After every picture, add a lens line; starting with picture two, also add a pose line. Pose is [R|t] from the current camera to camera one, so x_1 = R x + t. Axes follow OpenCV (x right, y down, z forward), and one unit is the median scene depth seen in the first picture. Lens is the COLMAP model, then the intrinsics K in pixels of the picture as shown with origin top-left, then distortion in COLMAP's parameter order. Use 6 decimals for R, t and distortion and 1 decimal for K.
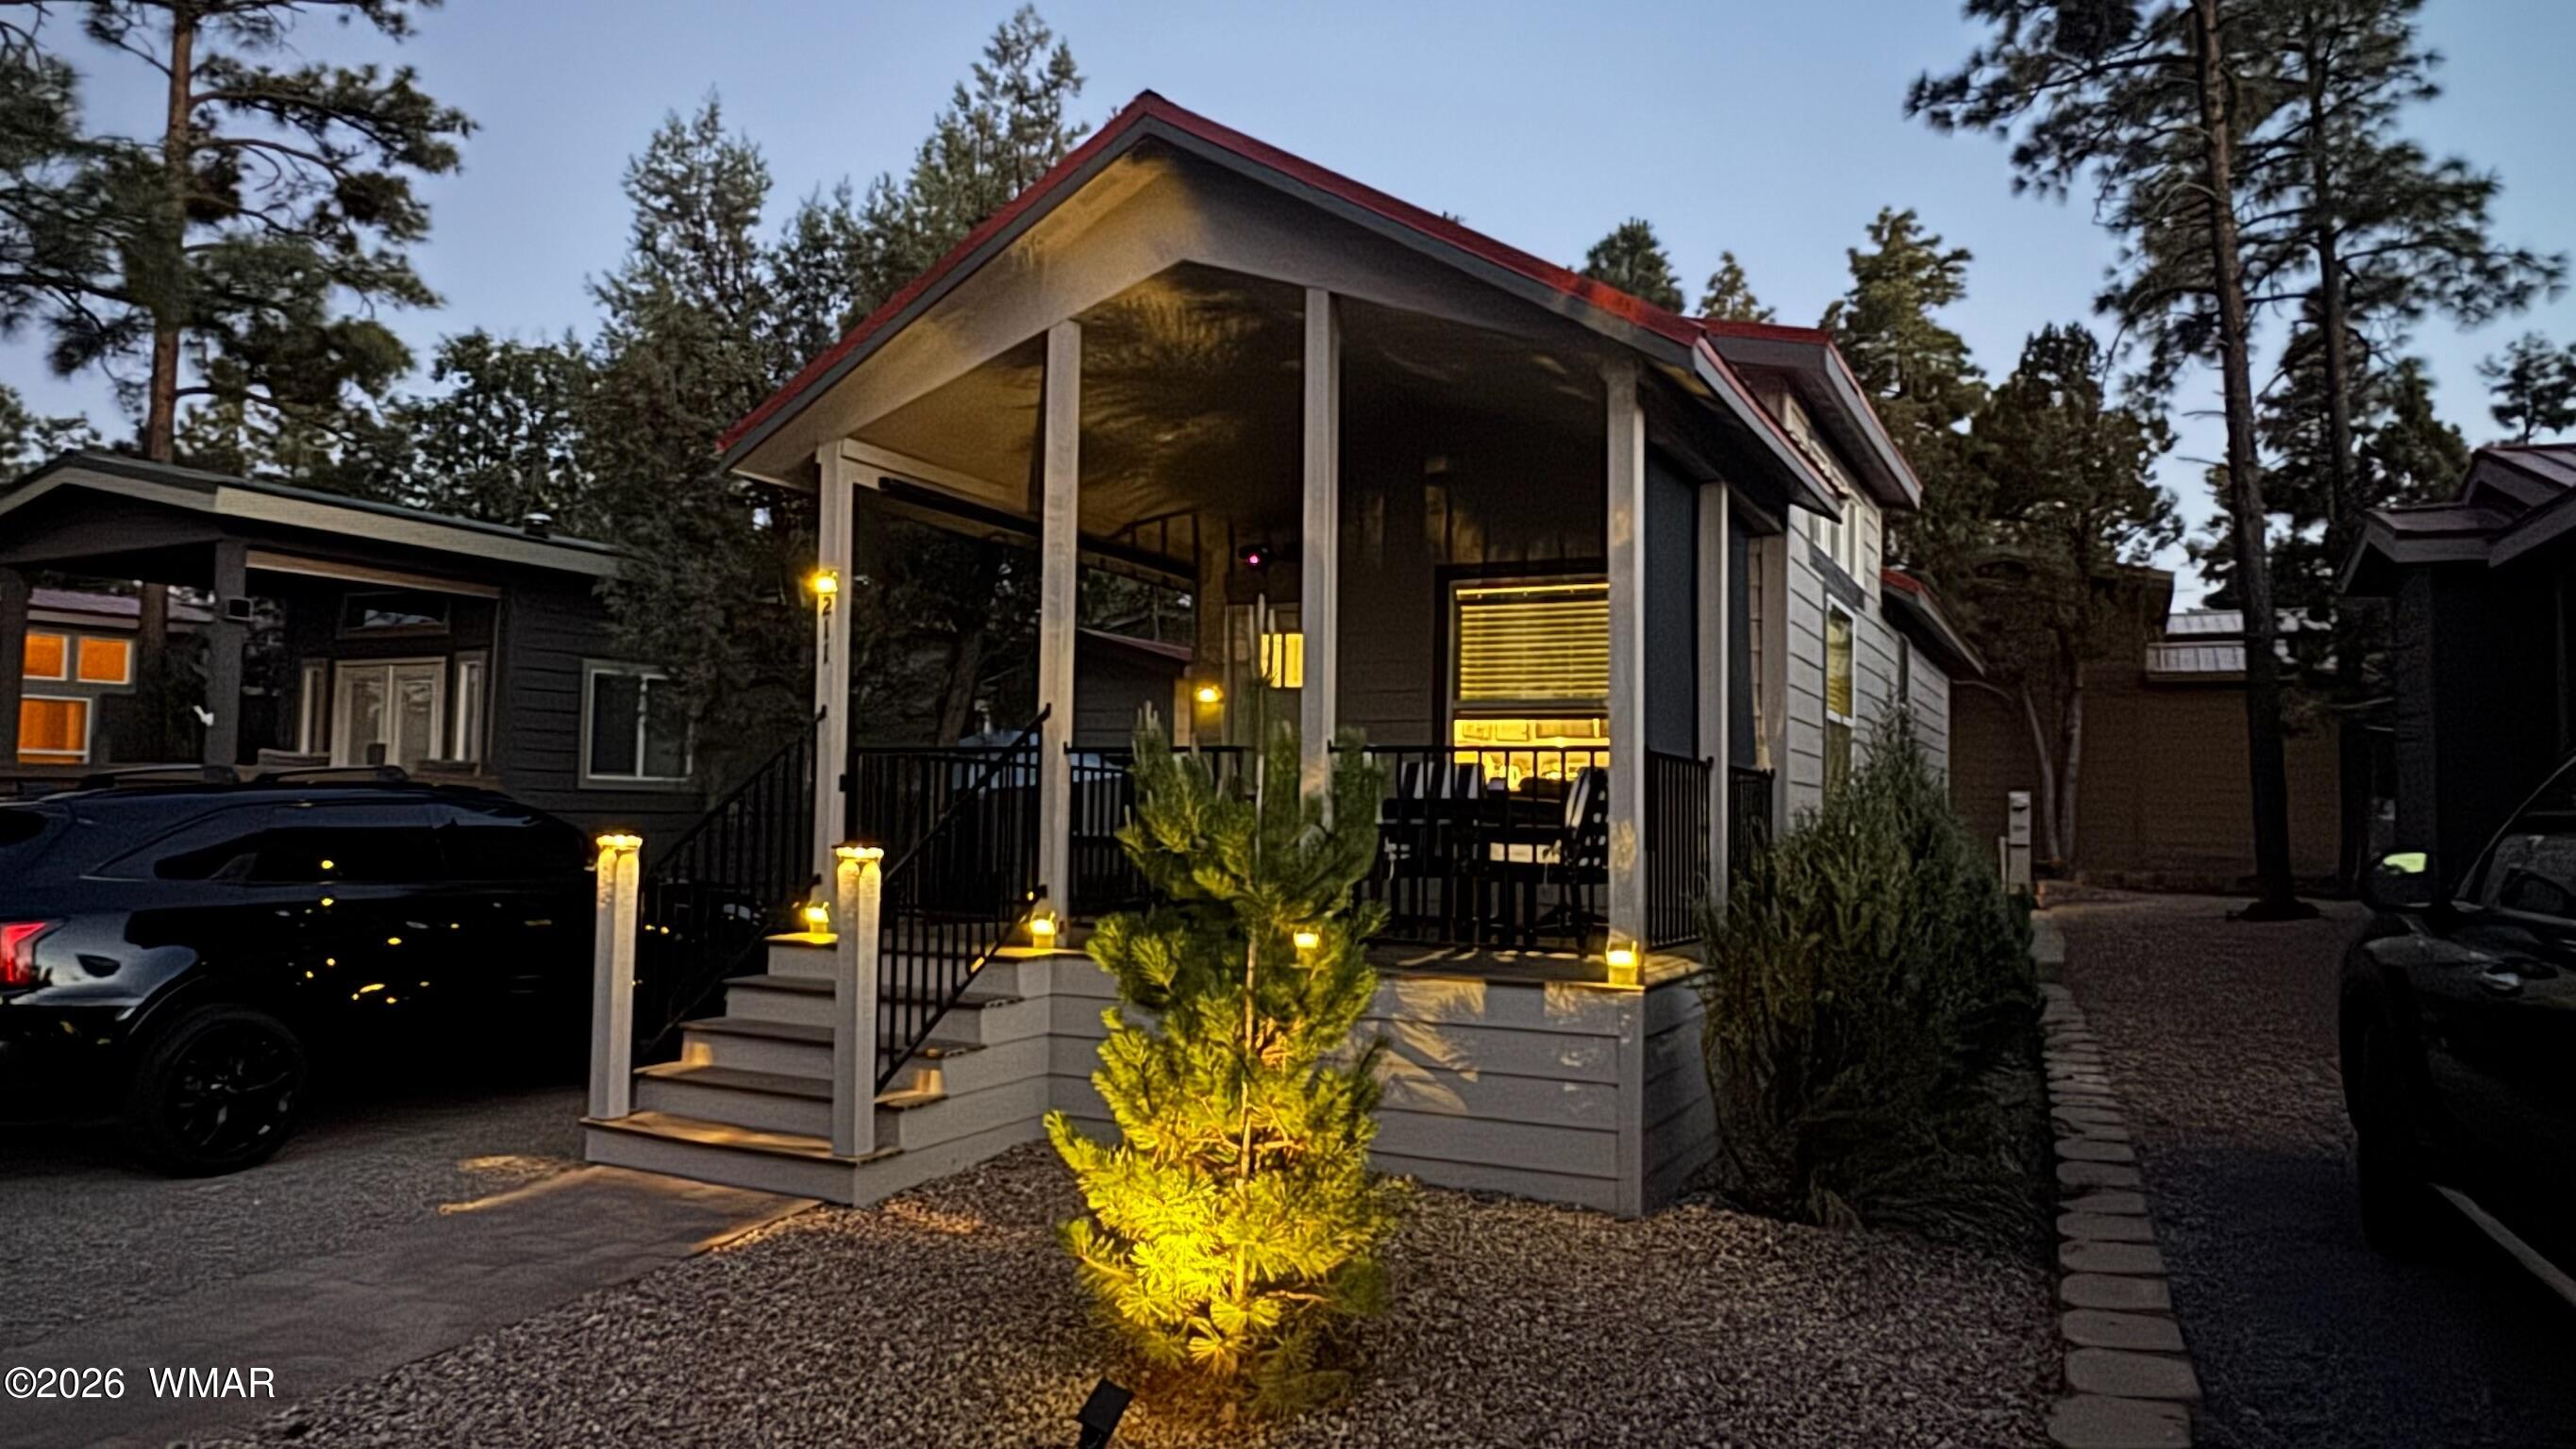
lens RADIAL K [[1671.0, 0, 1282.5], [0, 1671.0, 748.7], [0, 0, 1]] dist [-0.002194, 0.001038]
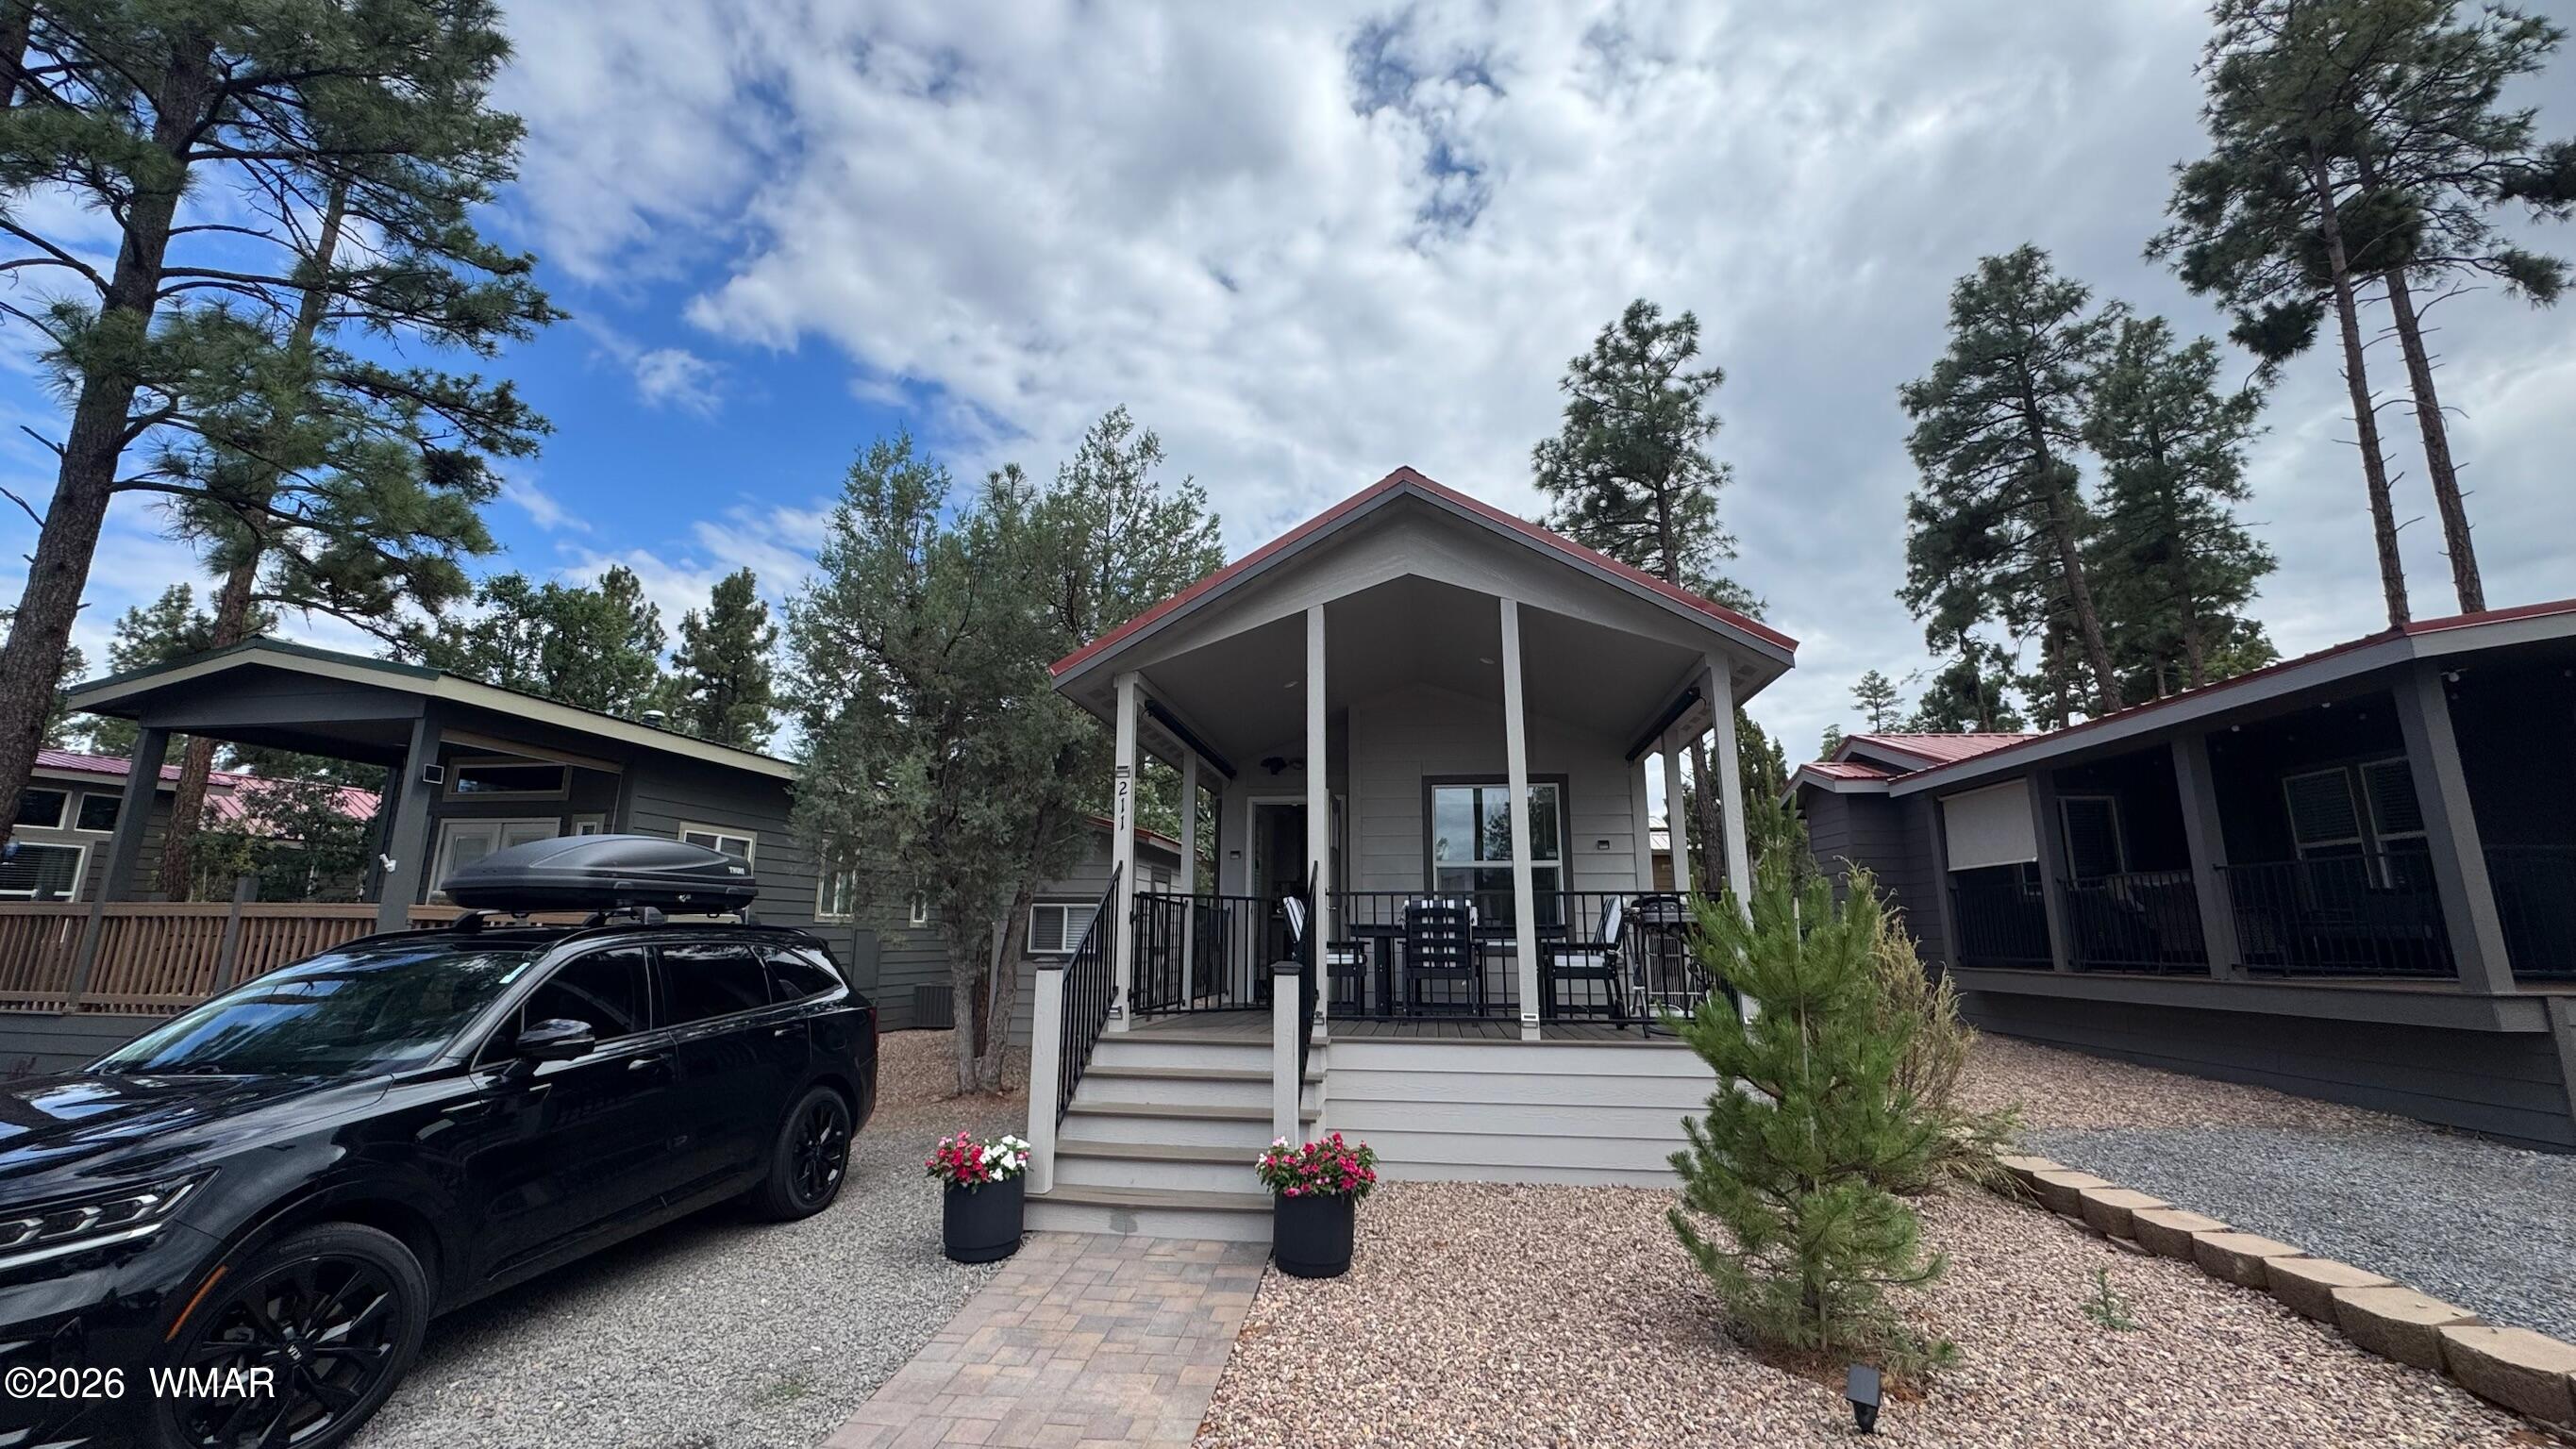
lens RADIAL K [[1029.7, 0, 1286.7], [0, 1029.7, 727.7], [0, 0, 1]] dist [-0.004104, 0.000588]
pose [[0.946884, 0.051947, 0.317353, -0.182324], [-0.001299, 0.987477, -0.157760, -0.000024], [-0.321574, 0.148968, 0.935093, 0.063989]]
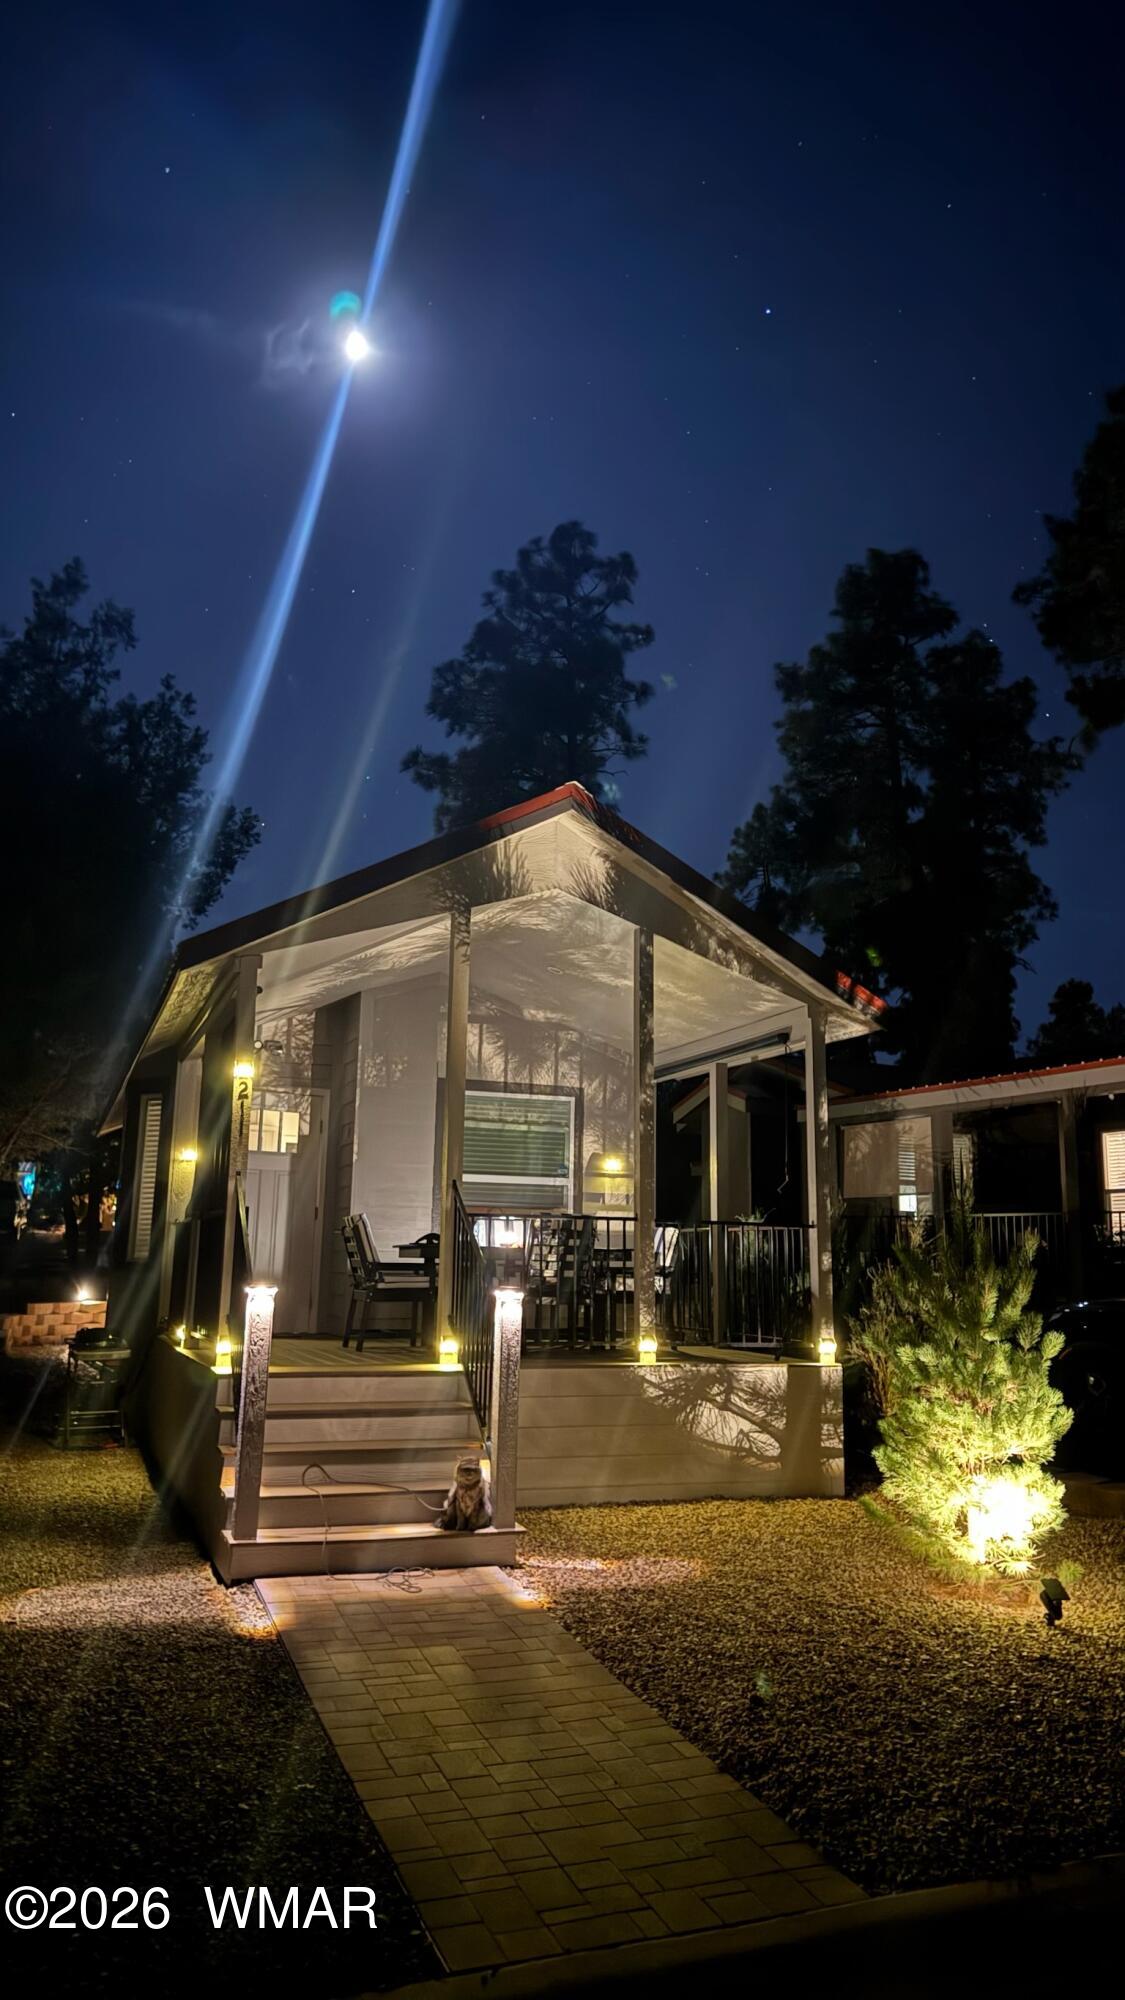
lens RADIAL K [[1407.4, 0, 568.5], [0, 1407.4, 1002.3], [0, 0, 1]] dist [0.120374, 0.000744]
pose [[0.677350, 0.128629, 0.724328, -0.378100], [-0.039026, 0.989492, -0.139223, -0.006213], [-0.734625, 0.066035, 0.675253, 0.054604]]
